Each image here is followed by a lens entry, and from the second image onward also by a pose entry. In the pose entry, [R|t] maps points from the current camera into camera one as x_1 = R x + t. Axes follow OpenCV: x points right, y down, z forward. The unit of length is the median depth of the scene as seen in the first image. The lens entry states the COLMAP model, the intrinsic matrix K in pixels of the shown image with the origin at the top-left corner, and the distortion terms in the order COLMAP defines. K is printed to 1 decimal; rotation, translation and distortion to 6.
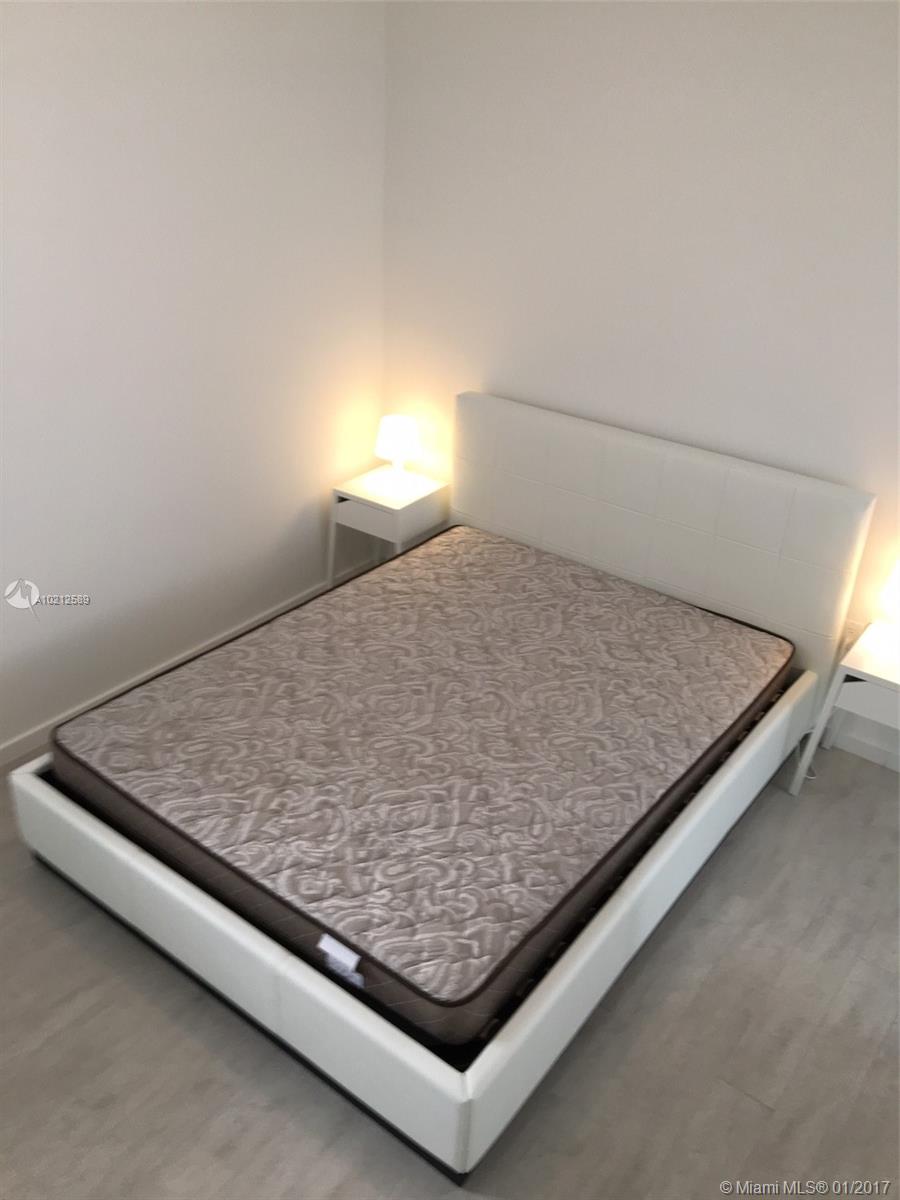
lens RADIAL K [[1010.2, 0, 446.8], [0, 1010.2, 583.3], [0, 0, 1]] dist [0.071233, -0.085966]
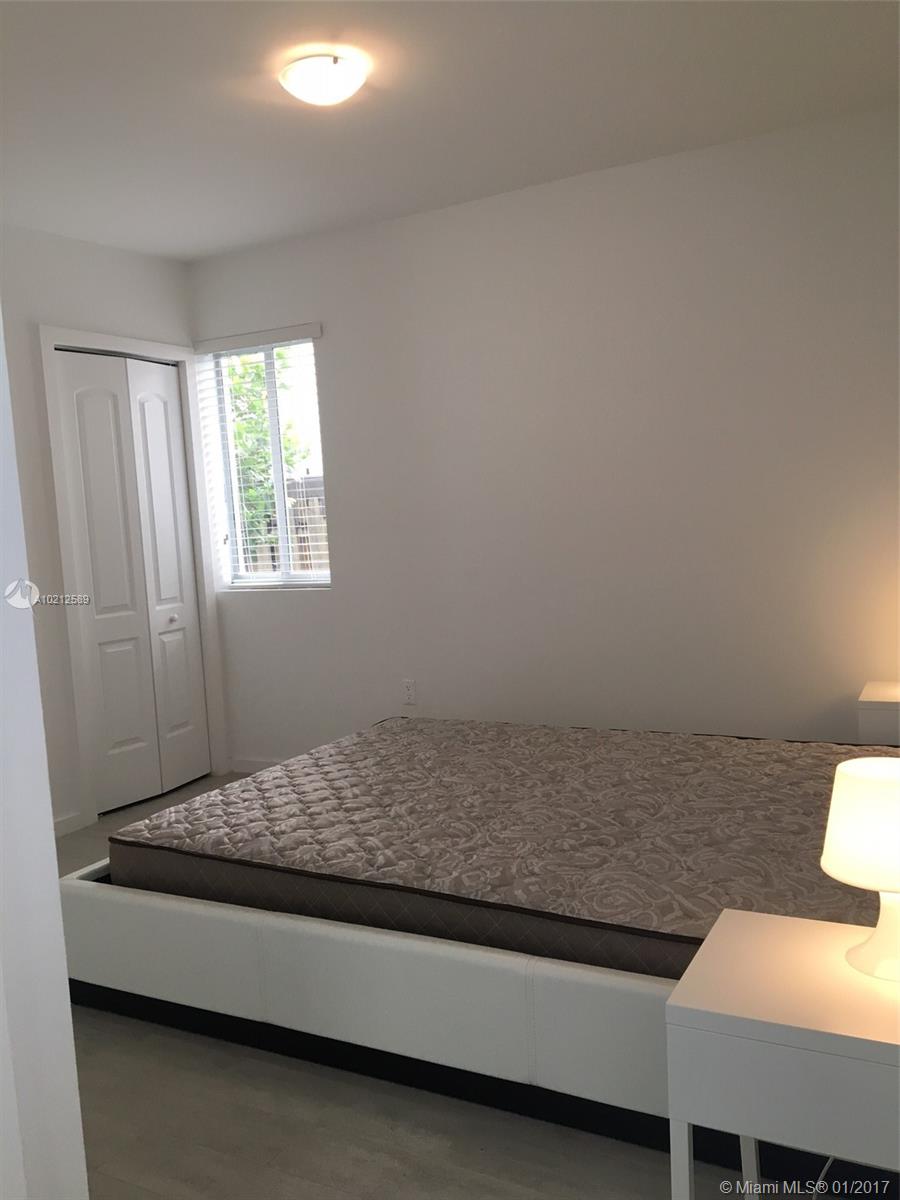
lens RADIAL K [[1010.2, 0, 446.8], [0, 1010.2, 583.3], [0, 0, 1]] dist [0.071233, -0.085966]
pose [[0.153447, 0.026420, -0.987804, 1.074711], [-0.408645, 0.911856, -0.039090, 0.006135], [0.899702, 0.409659, 0.150718, 0.871445]]
